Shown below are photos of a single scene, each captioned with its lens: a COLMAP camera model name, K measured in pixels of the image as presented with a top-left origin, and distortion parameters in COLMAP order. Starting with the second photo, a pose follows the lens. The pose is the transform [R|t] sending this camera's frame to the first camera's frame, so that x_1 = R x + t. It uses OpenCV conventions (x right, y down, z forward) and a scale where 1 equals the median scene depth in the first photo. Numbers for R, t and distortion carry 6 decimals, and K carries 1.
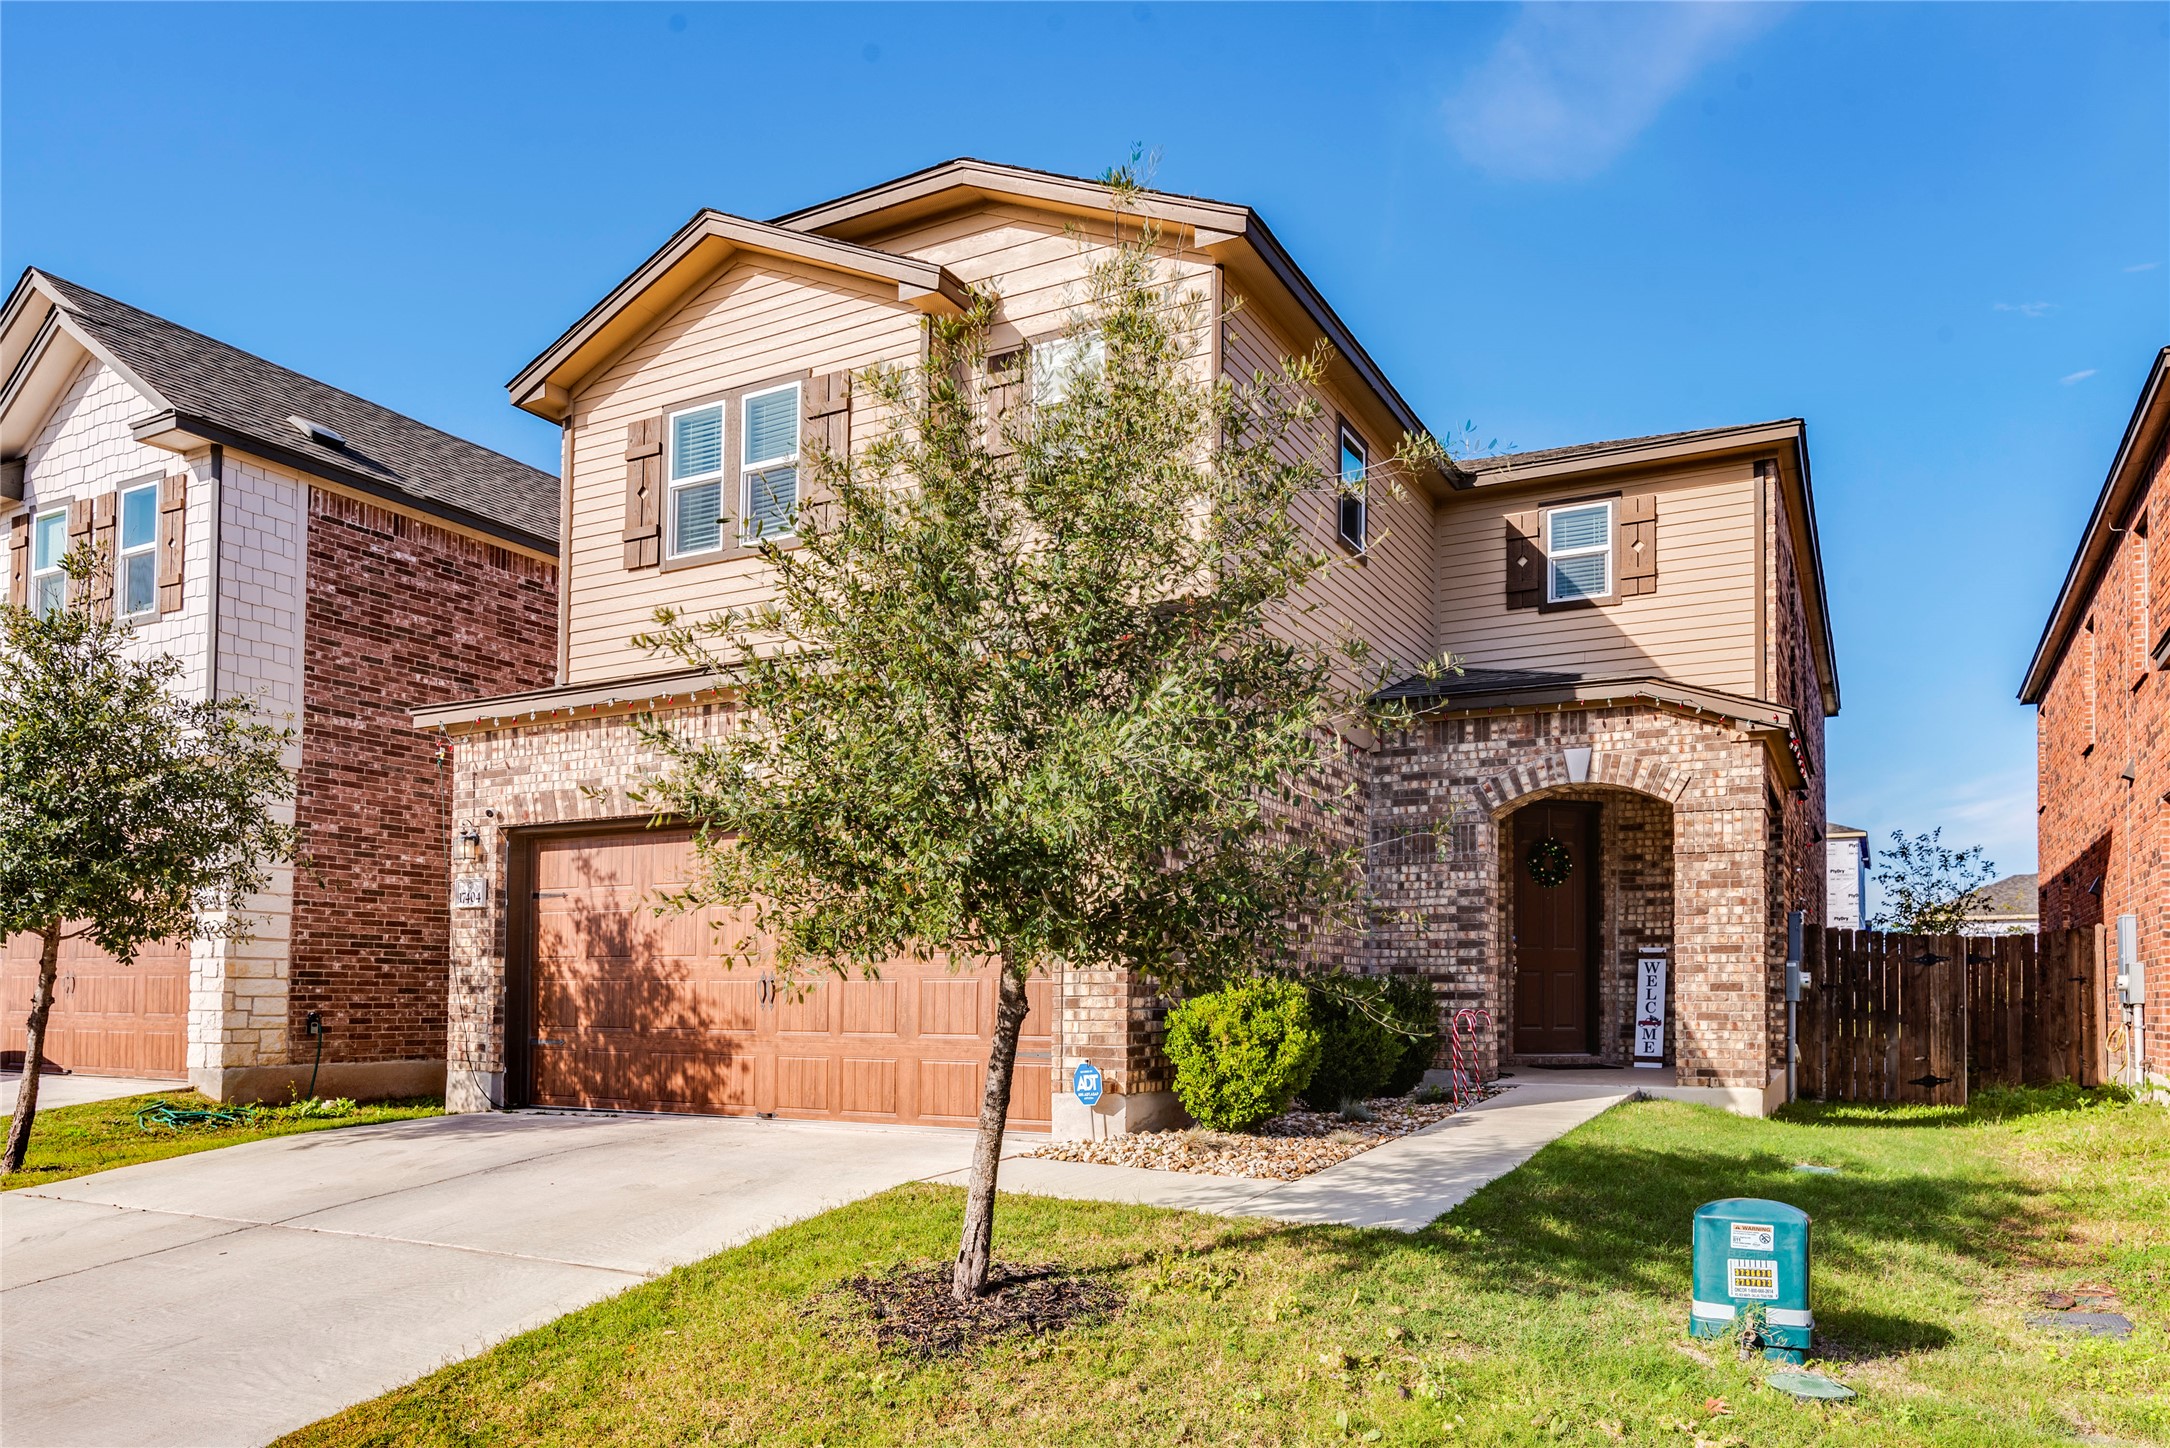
lens RADIAL K [[1447.7, 0, 1089.2], [0, 1447.7, 723.7], [0, 0, 1]] dist [0.000410, -0.000523]
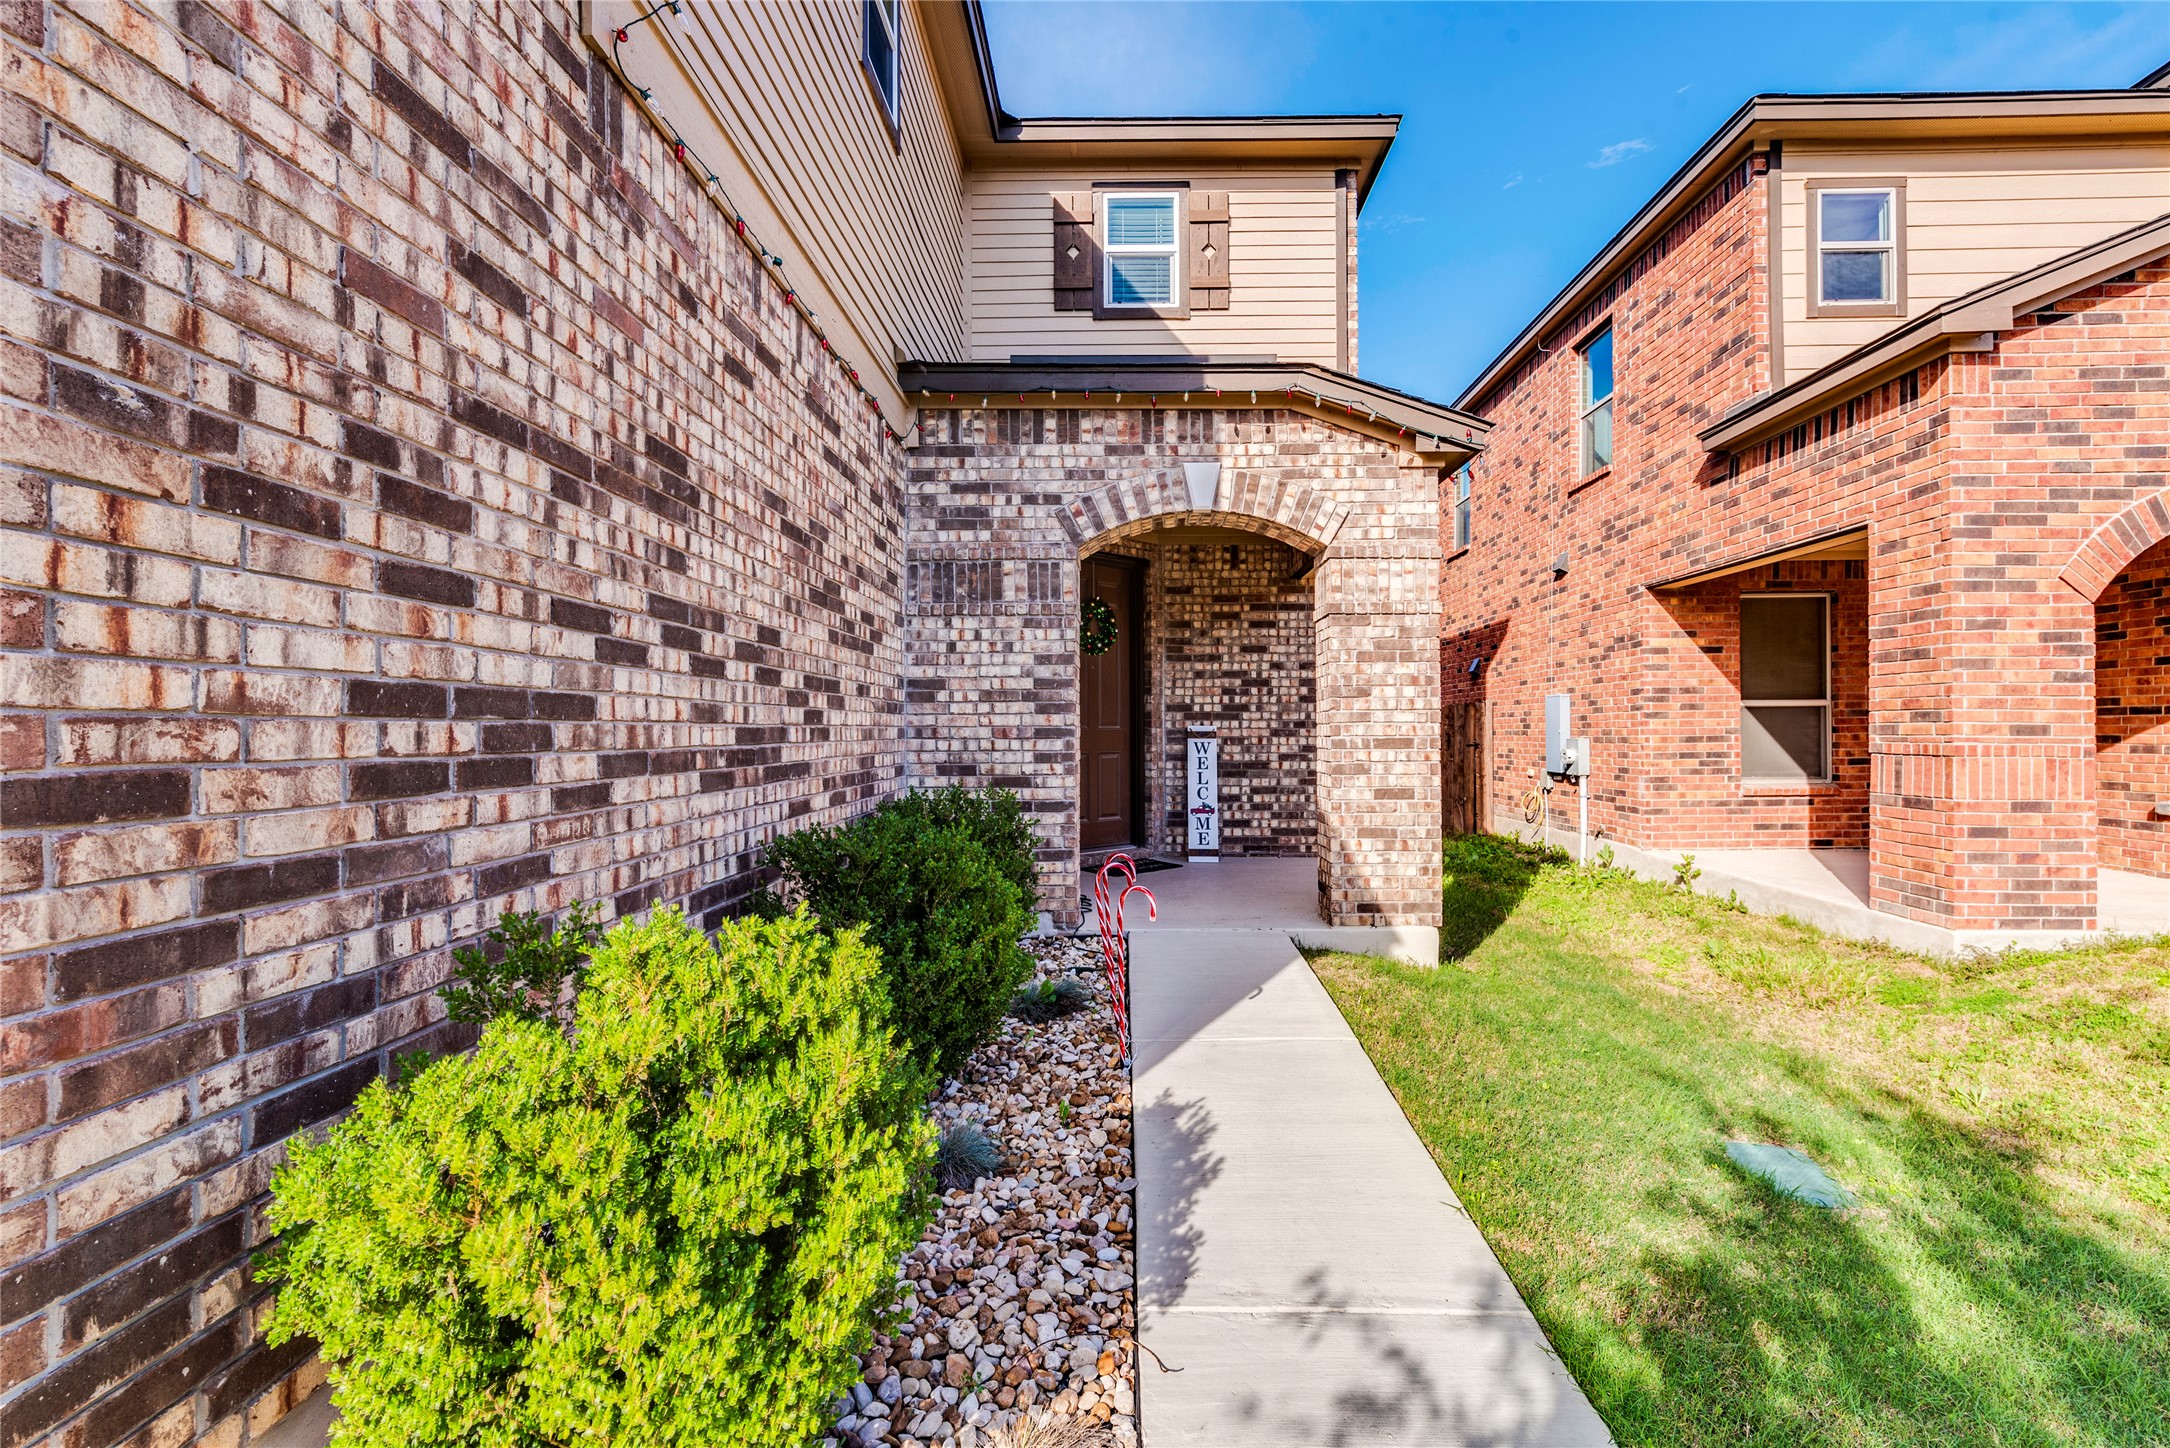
lens RADIAL K [[947.6, 0, 1116.7], [0, 947.6, 792.3], [0, 0, 1]] dist [0.004028, 0.000240]
pose [[0.880528, -0.040774, 0.472238, 0.070301], [-0.080644, 0.968880, 0.234024, 0.068119], [-0.467084, -0.244148, 0.849838, 0.571964]]
